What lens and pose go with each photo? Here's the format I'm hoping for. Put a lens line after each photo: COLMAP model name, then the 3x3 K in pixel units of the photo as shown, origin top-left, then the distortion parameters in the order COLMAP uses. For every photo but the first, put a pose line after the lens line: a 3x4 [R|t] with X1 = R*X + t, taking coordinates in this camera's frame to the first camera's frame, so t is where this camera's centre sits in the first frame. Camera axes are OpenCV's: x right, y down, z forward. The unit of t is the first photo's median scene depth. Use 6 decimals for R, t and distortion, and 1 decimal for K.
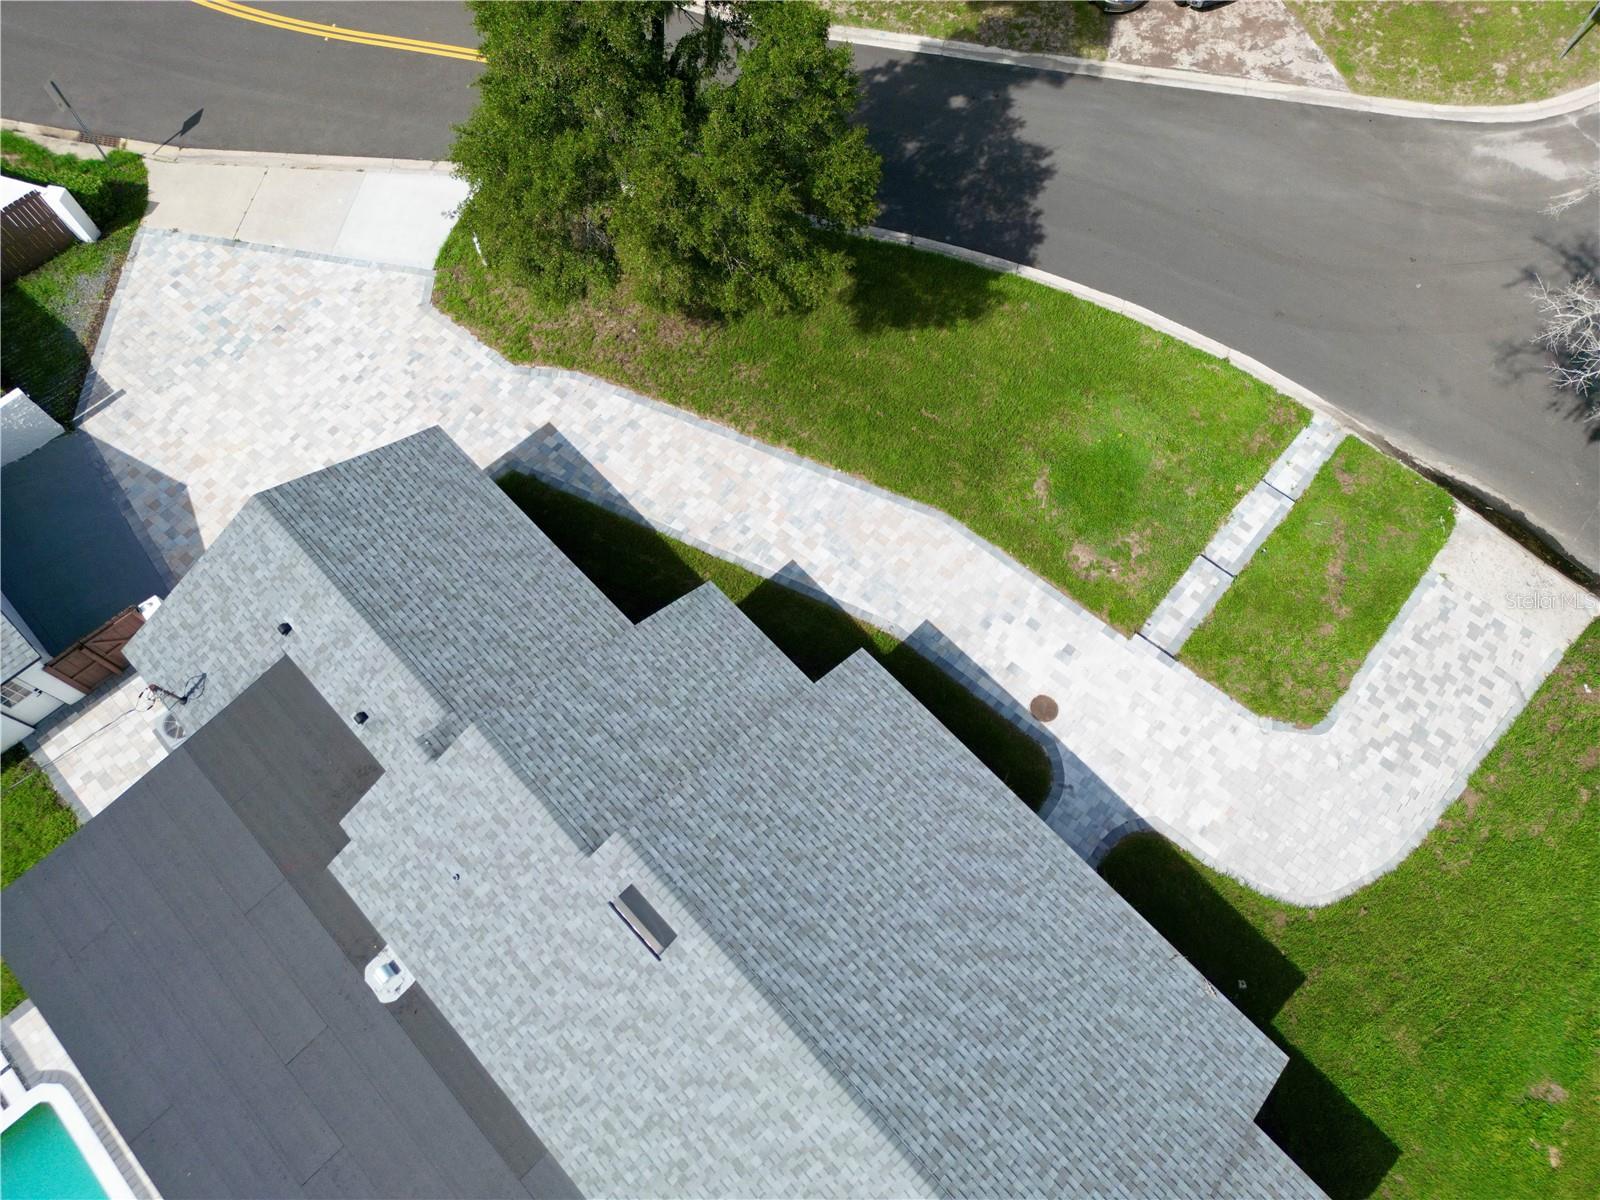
lens RADIAL K [[1122.1, 0, 807.6], [0, 1122.1, 604.2], [0, 0, 1]] dist [0.074315, -0.070441]
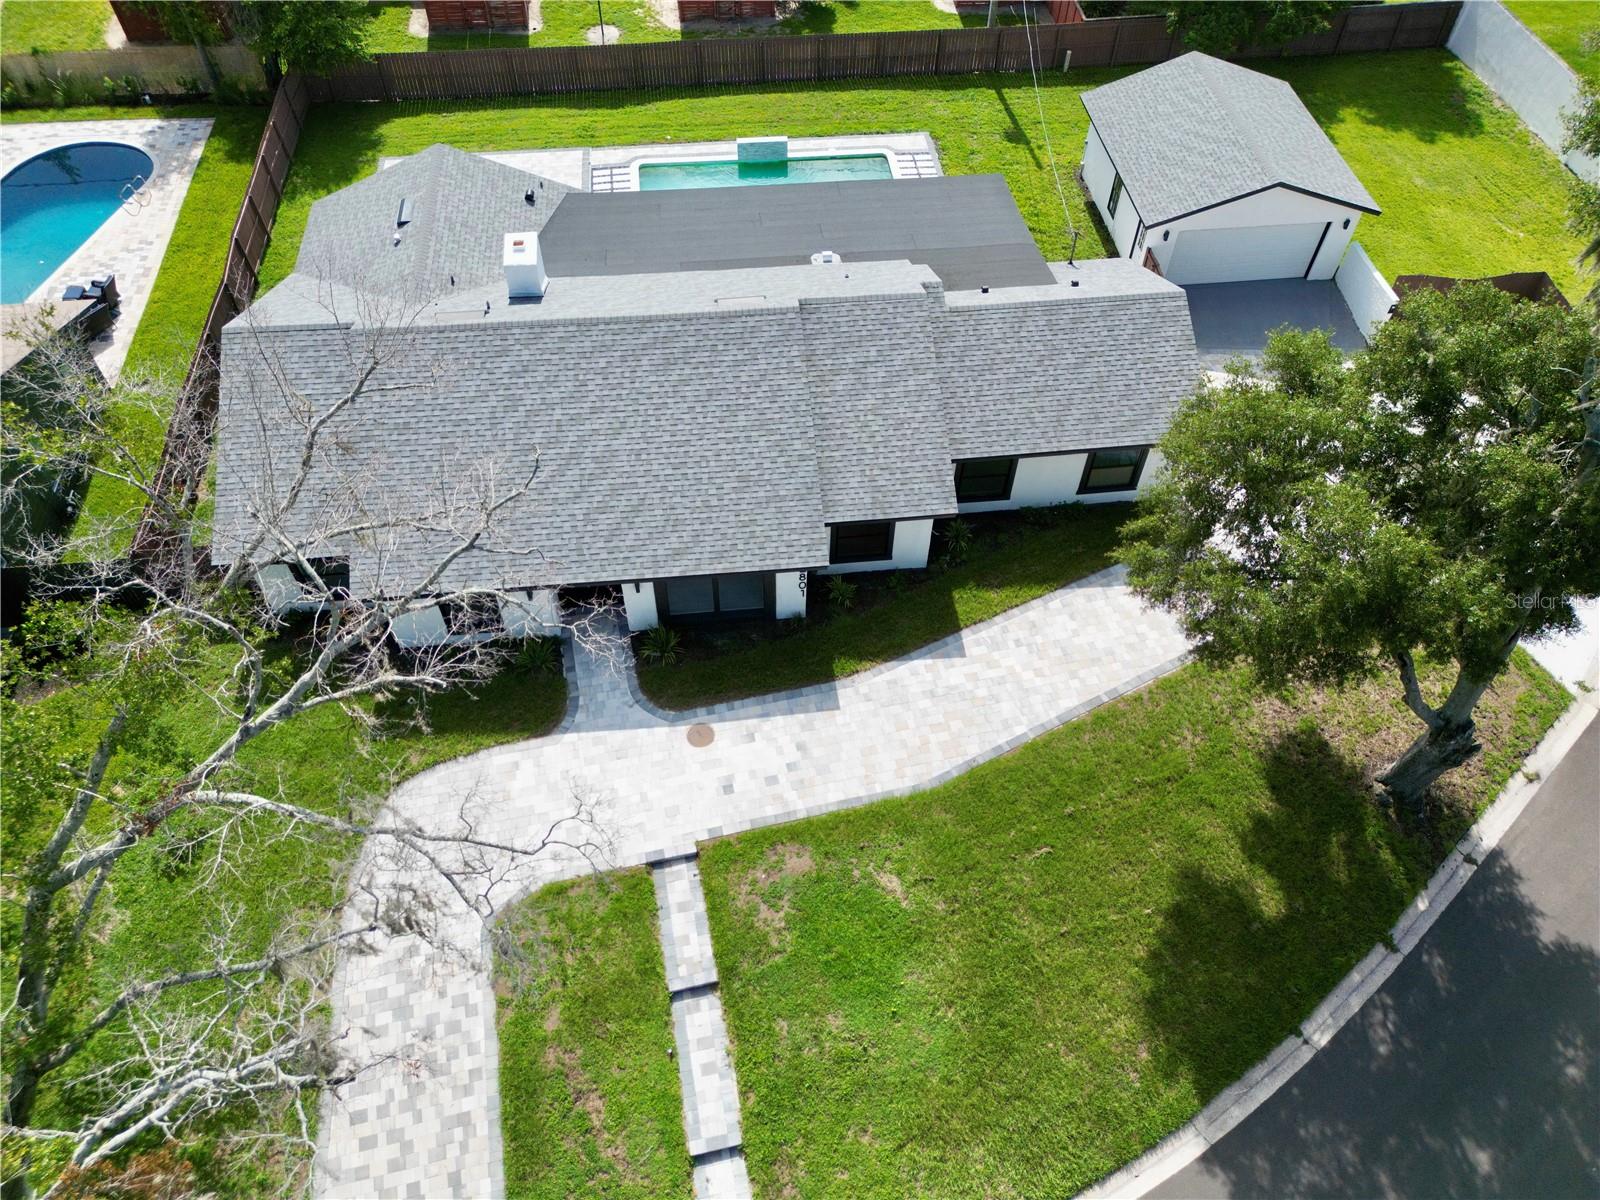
lens RADIAL K [[1122.1, 0, 803.4], [0, 1122.1, 607.7], [0, 0, 1]] dist [0.074315, -0.070441]
pose [[-0.607595, 0.610523, -0.508026, 0.609208], [-0.739375, -0.201161, 0.642541, -0.618763], [0.290091, 0.766026, 0.573629, 0.353618]]
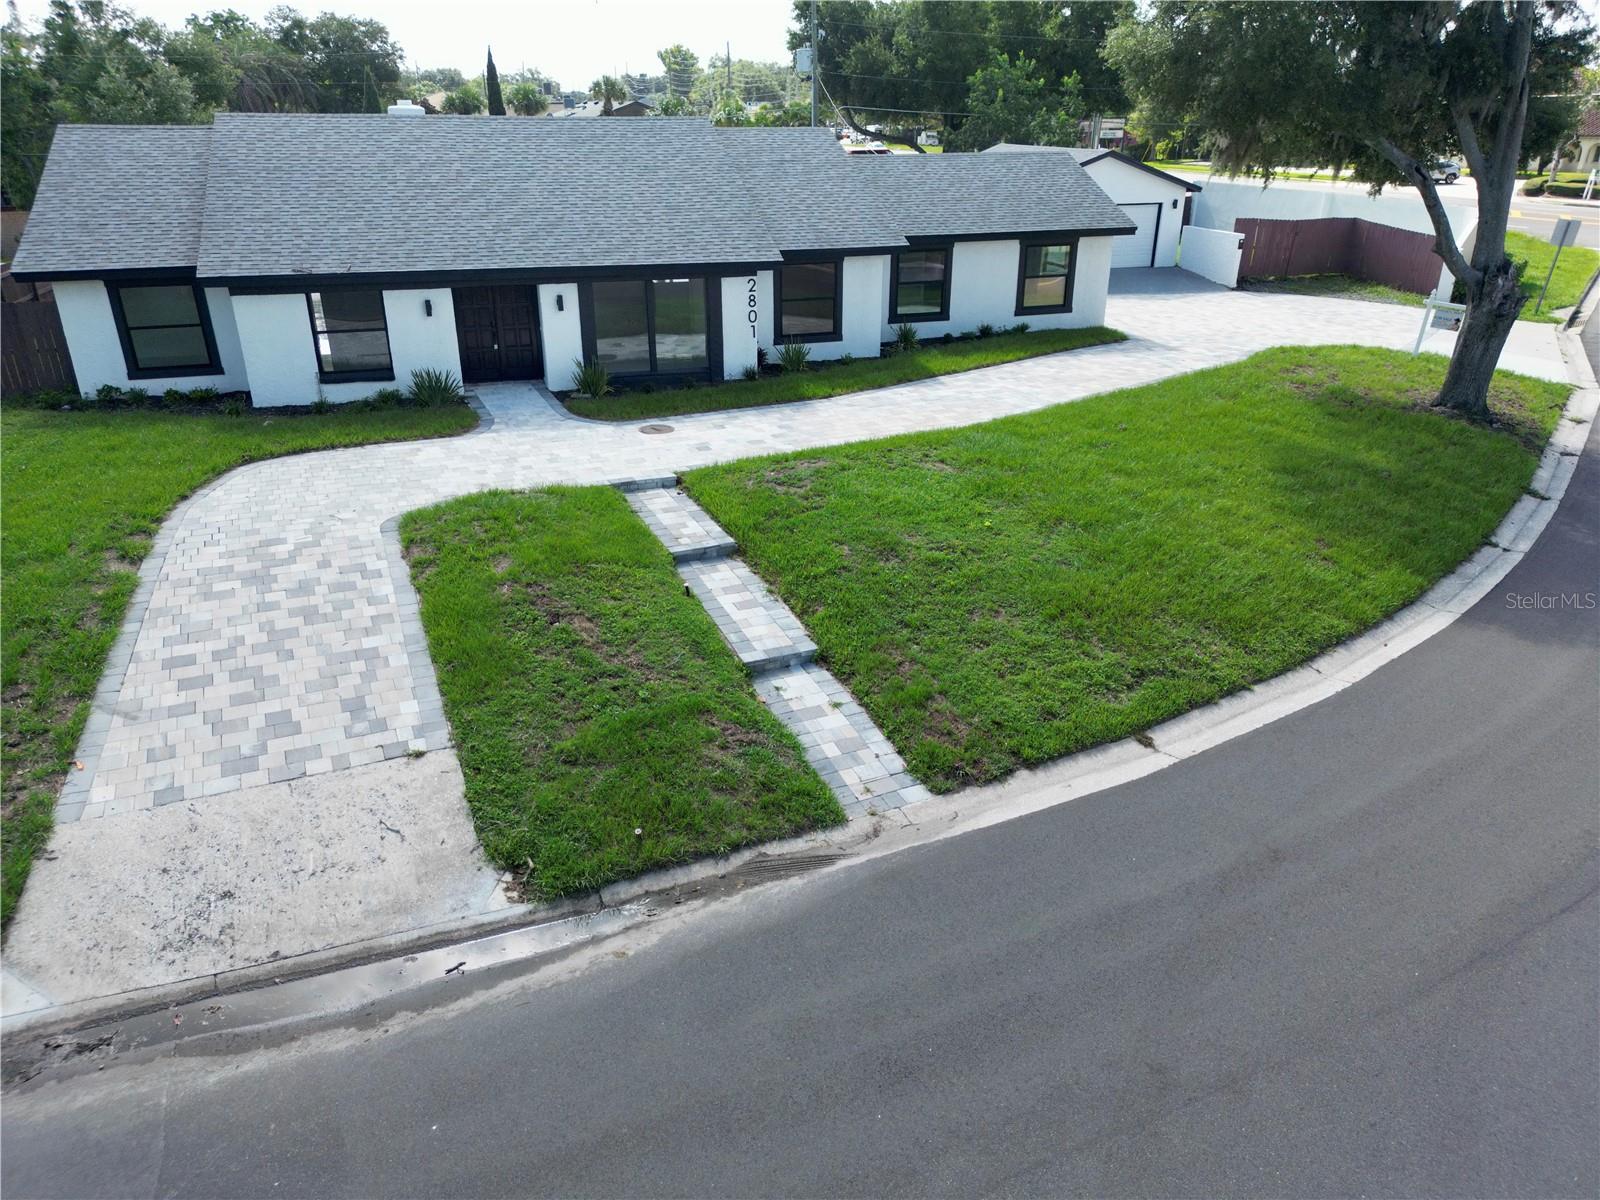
lens RADIAL K [[1122.1, 0, 803.9], [0, 1122.1, 609.2], [0, 0, 1]] dist [0.074315, -0.070441]
pose [[-0.440294, 0.353852, -0.825185, 0.892038], [-0.829811, 0.190589, 0.524490, -0.403314], [0.342863, 0.915677, 0.209715, 0.995716]]
